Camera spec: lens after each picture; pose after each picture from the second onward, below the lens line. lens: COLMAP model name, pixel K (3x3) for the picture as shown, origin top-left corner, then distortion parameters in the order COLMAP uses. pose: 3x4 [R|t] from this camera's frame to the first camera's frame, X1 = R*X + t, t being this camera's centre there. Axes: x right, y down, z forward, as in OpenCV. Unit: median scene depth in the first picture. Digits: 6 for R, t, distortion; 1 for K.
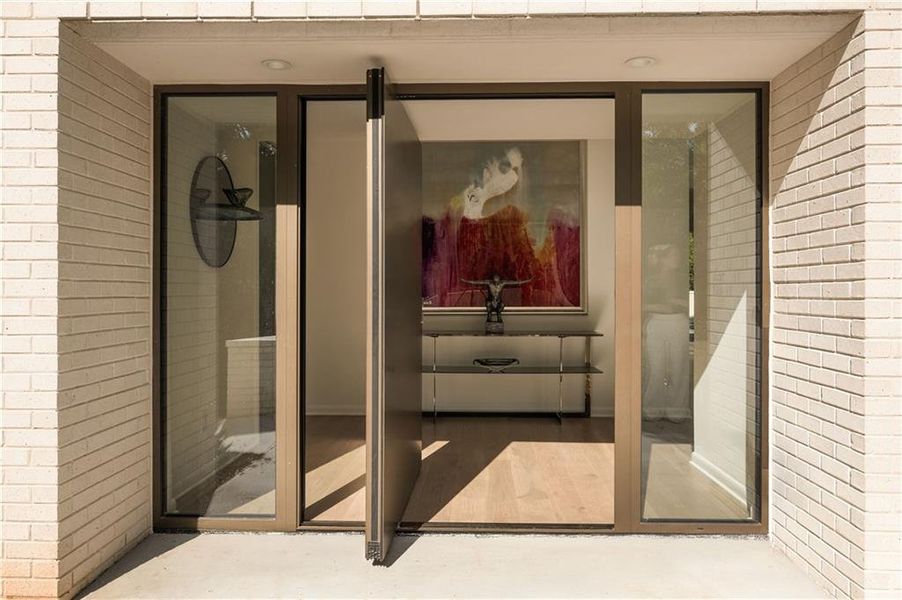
lens RADIAL K [[695.1, 0, 451.0], [0, 695.1, 300.0], [0, 0, 1]] dist [0.000567, -0.000653]
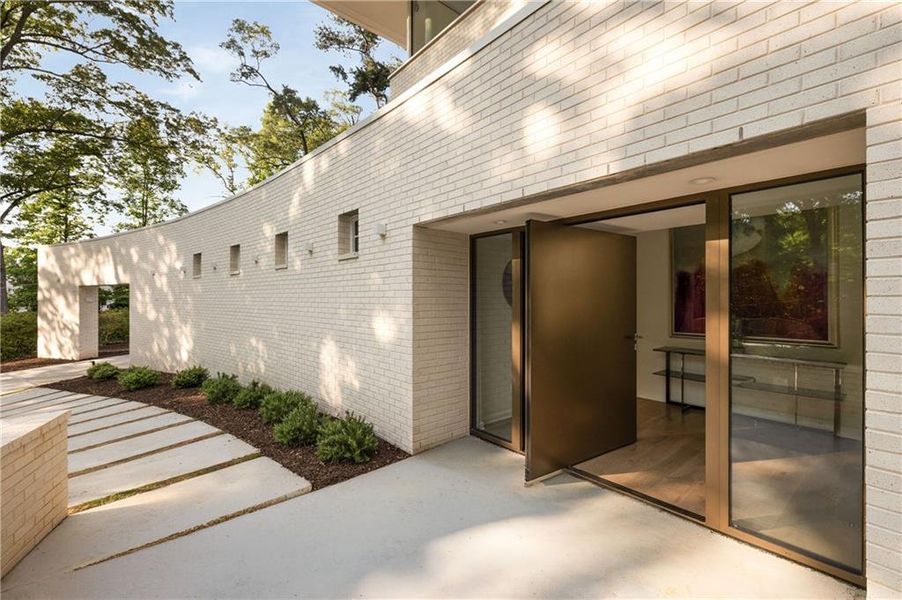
lens RADIAL K [[390.2, 0, 434.3], [0, 390.2, 299.2], [0, 0, 1]] dist [0.000250, 0.000093]
pose [[0.636819, -0.002098, -0.771010, 0.464733], [-0.004564, 0.999969, -0.006491, -0.092390], [0.770999, 0.007653, 0.636790, 0.110370]]
